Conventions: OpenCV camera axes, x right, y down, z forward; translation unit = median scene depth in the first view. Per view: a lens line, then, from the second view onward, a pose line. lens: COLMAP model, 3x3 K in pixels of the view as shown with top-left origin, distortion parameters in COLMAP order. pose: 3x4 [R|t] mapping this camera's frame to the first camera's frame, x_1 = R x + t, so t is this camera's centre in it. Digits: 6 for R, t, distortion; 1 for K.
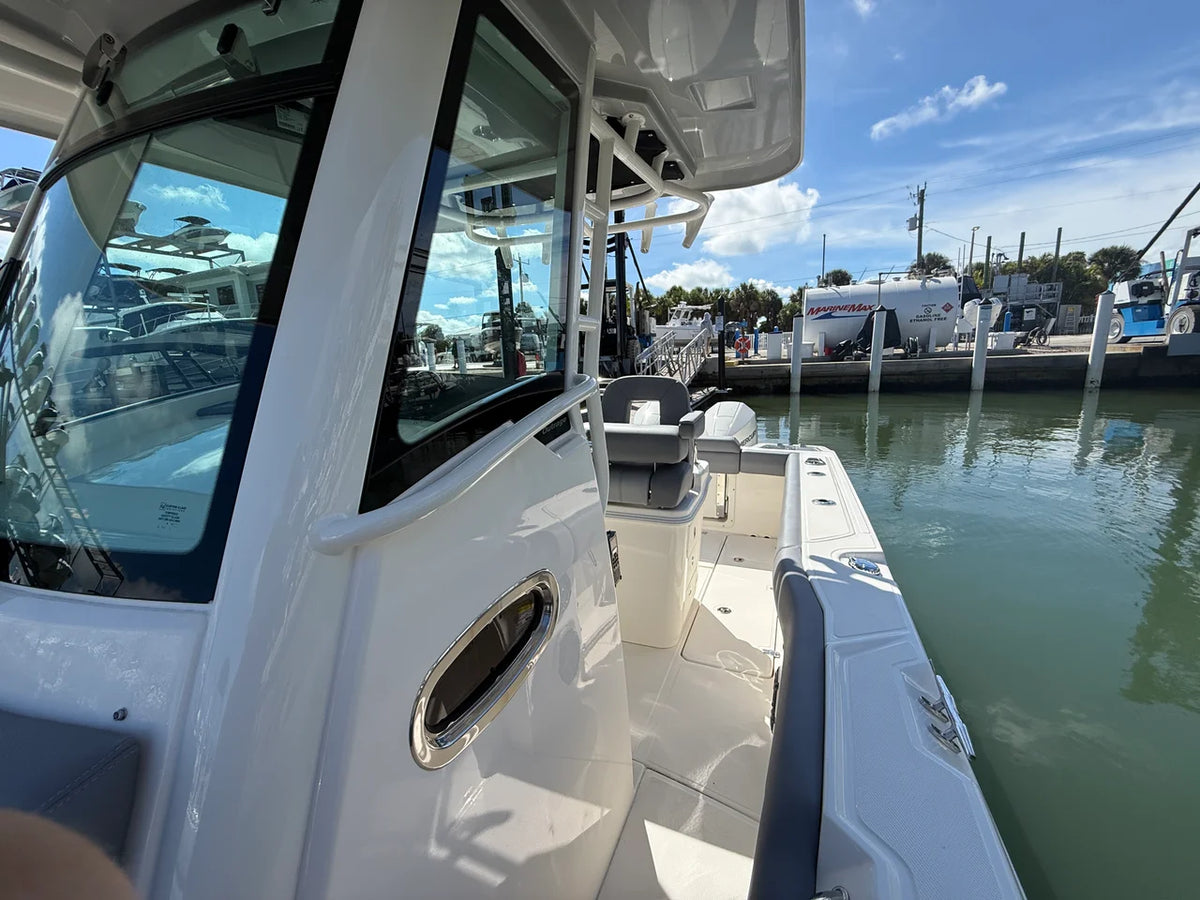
lens RADIAL K [[477.8, 0, 597.9], [0, 477.8, 452.5], [0, 0, 1]] dist [0.000030, 0.000077]
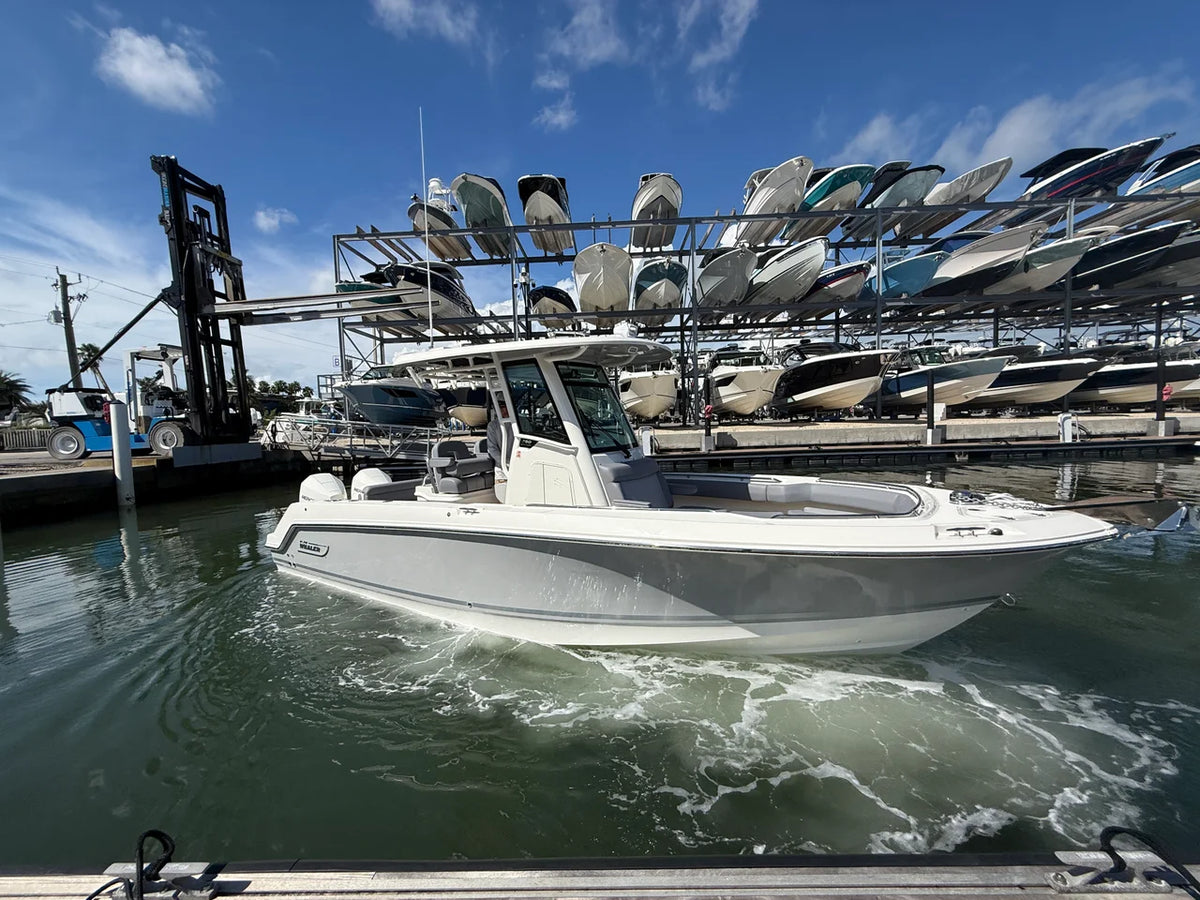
lens RADIAL K [[480.5, 0, 597.0], [0, 480.5, 451.9], [0, 0, 1]] dist [0.001840, 0.000466]
pose [[-0.335050, 0.005164, 0.942186, -0.081638], [0.240020, 0.967462, 0.080051, -0.075187], [-0.911116, 0.252964, -0.325387, 0.379398]]
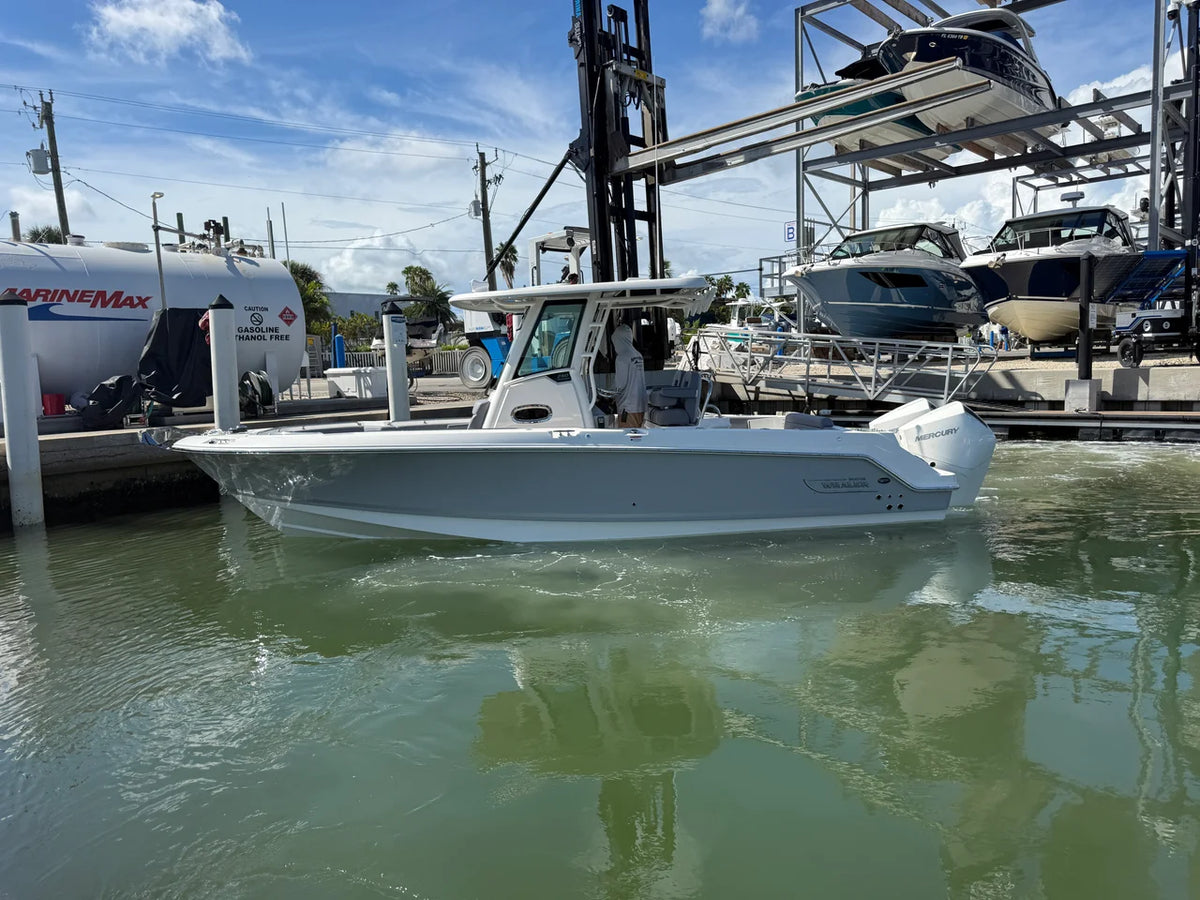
lens RADIAL K [[845.9, 0, 603.2], [0, 845.9, 448.0], [0, 0, 1]] dist [0.100155, -0.139565]
pose [[0.348906, -0.058925, 0.935303, -0.009555], [0.208897, 0.977801, -0.016325, -0.081534], [-0.913579, 0.201078, 0.353470, 0.397809]]
